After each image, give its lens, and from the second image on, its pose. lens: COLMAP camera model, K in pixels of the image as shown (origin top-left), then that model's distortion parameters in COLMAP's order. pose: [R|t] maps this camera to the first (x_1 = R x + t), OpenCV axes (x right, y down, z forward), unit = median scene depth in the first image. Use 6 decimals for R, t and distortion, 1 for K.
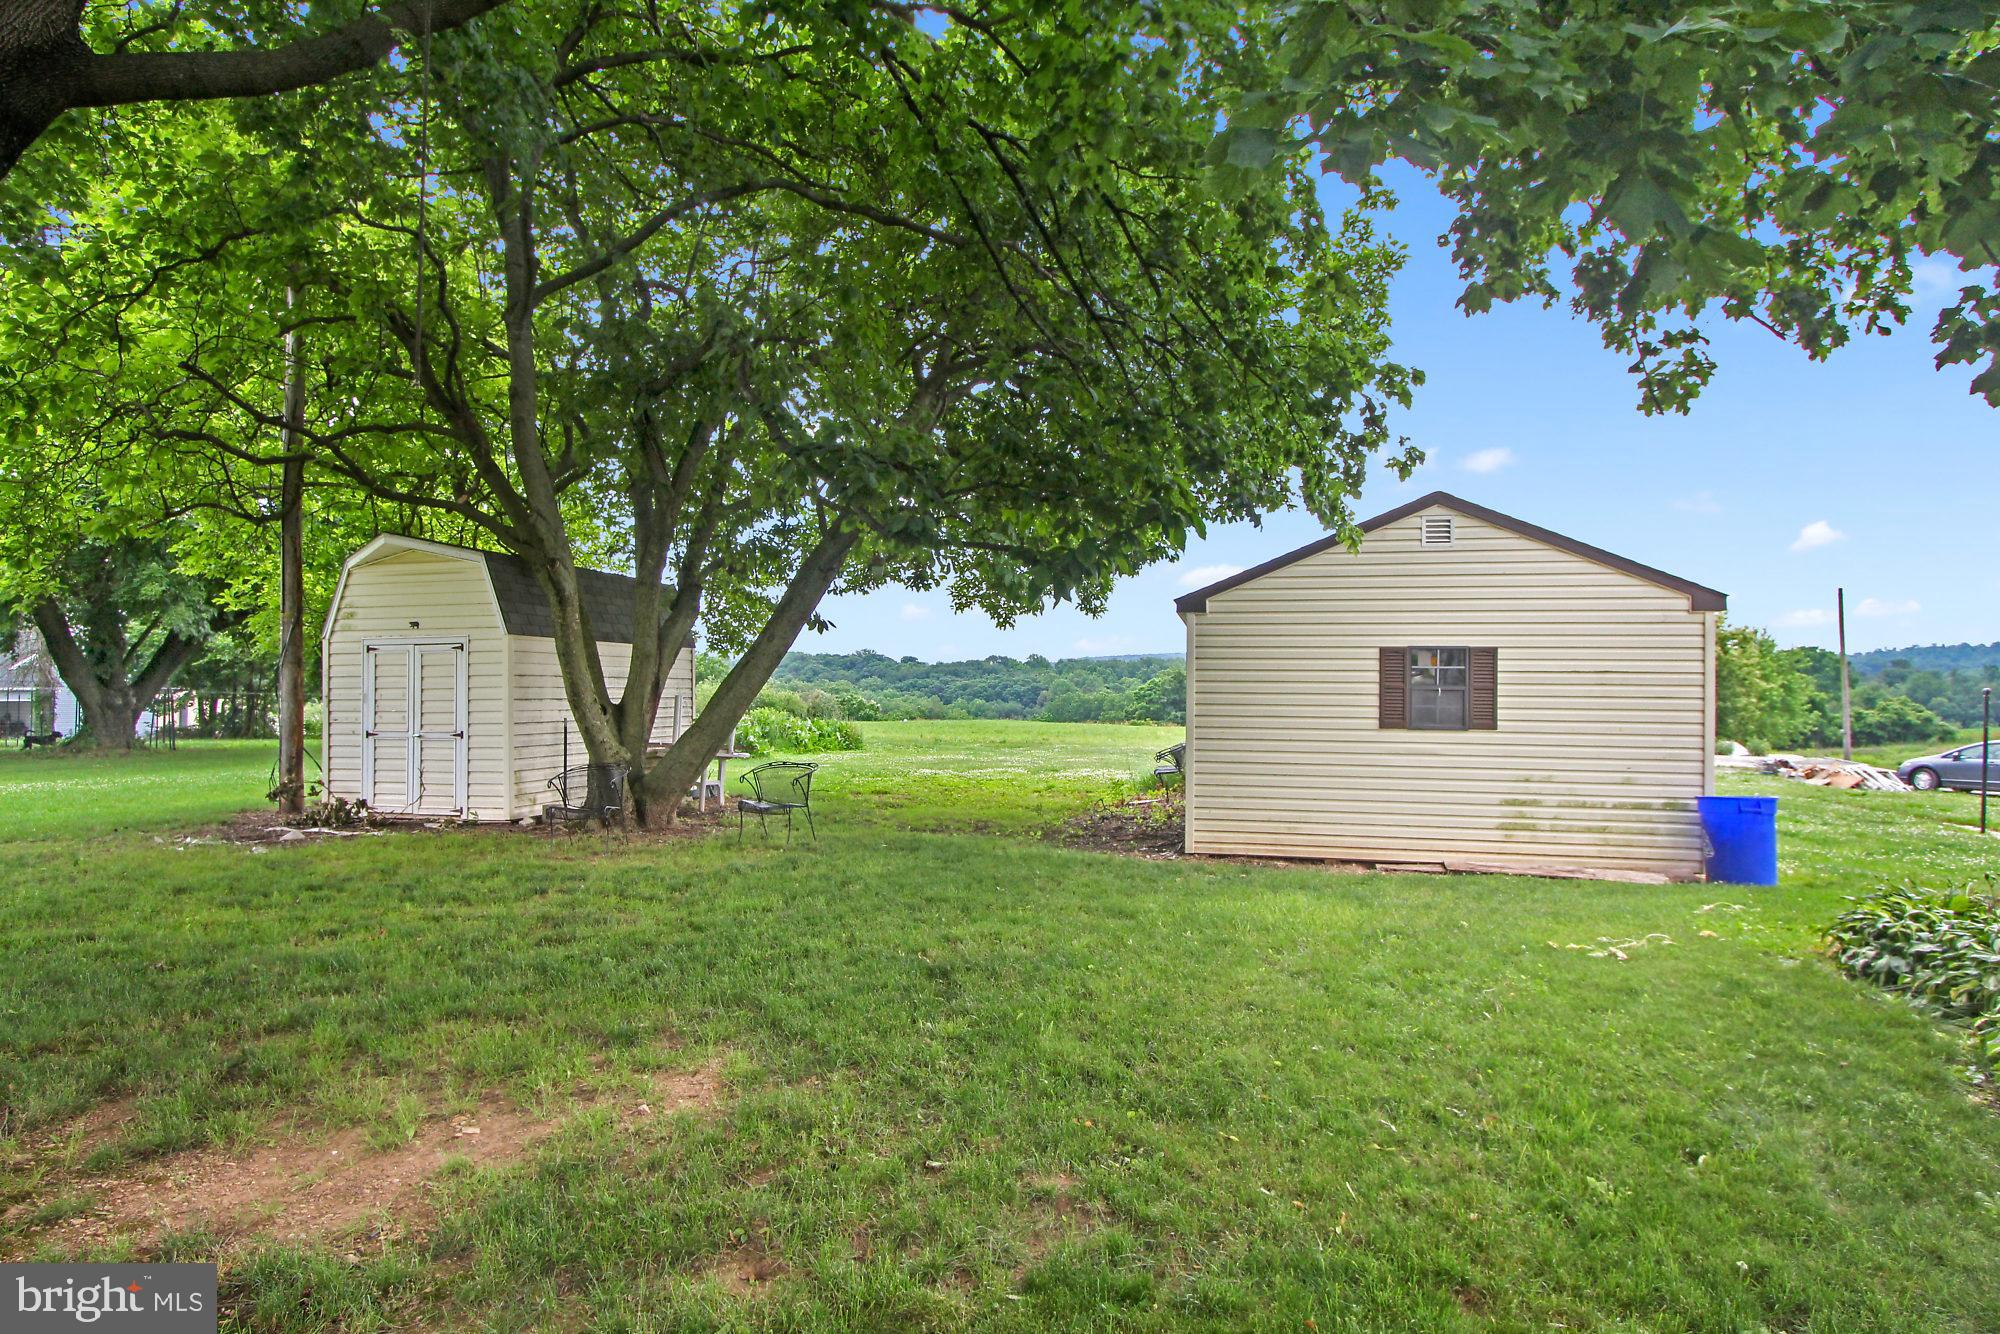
lens RADIAL K [[1099.9, 0, 990.4], [0, 1099.9, 669.9], [0, 0, 1]] dist [-0.020559, 0.000581]
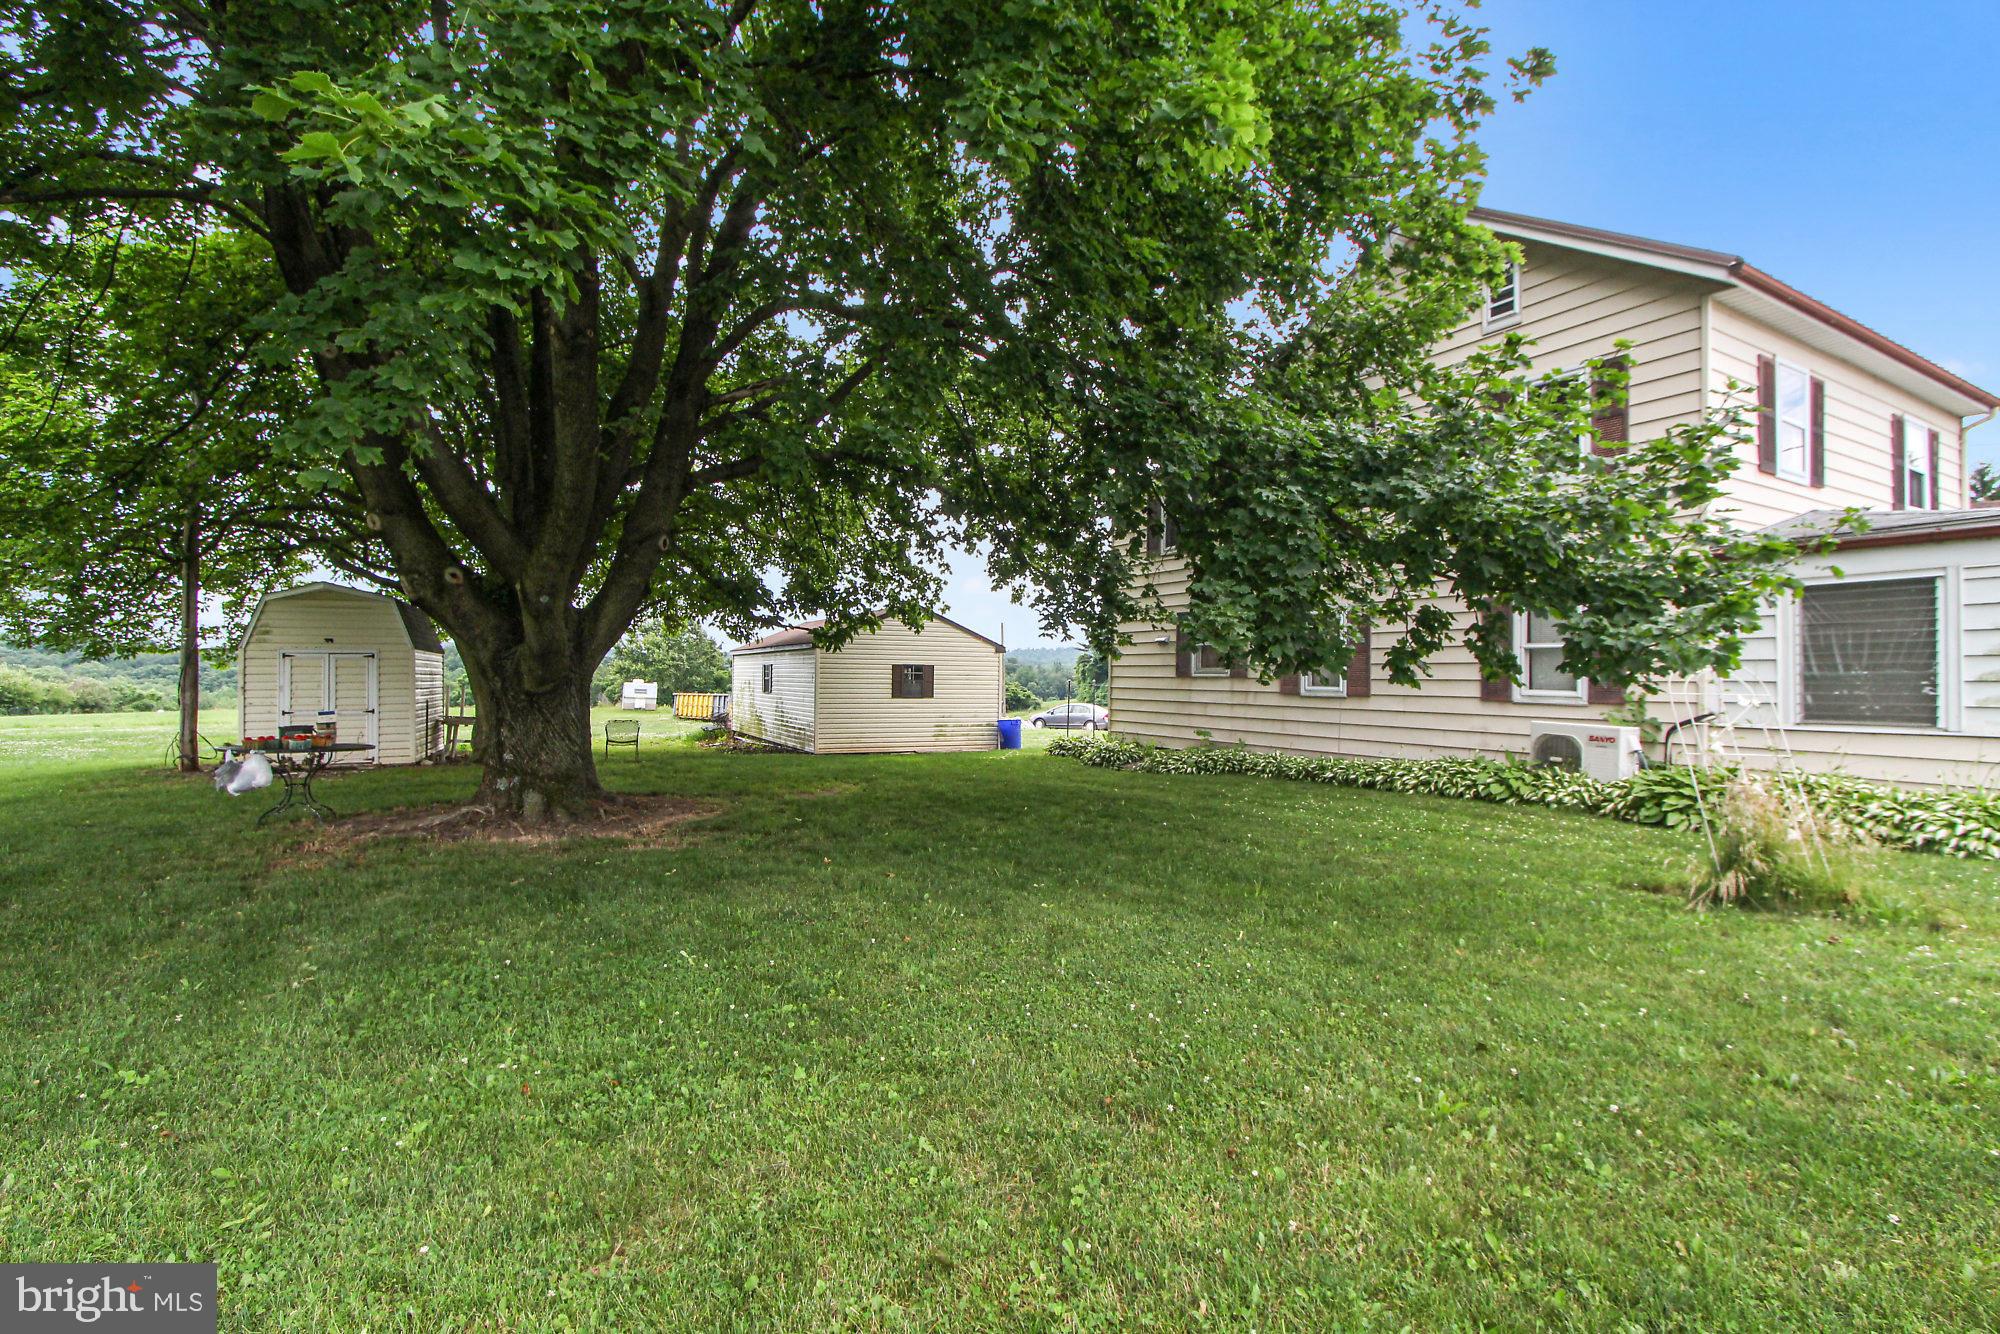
lens RADIAL K [[919.5, 0, 1003.0], [0, 919.5, 671.6], [0, 0, 1]] dist [-0.020410, 0.001783]
pose [[0.769981, 0.004320, 0.638052, -0.631957], [-0.011933, 0.999900, 0.007630, -0.019038], [-0.637955, -0.013489, 0.769956, -0.609780]]
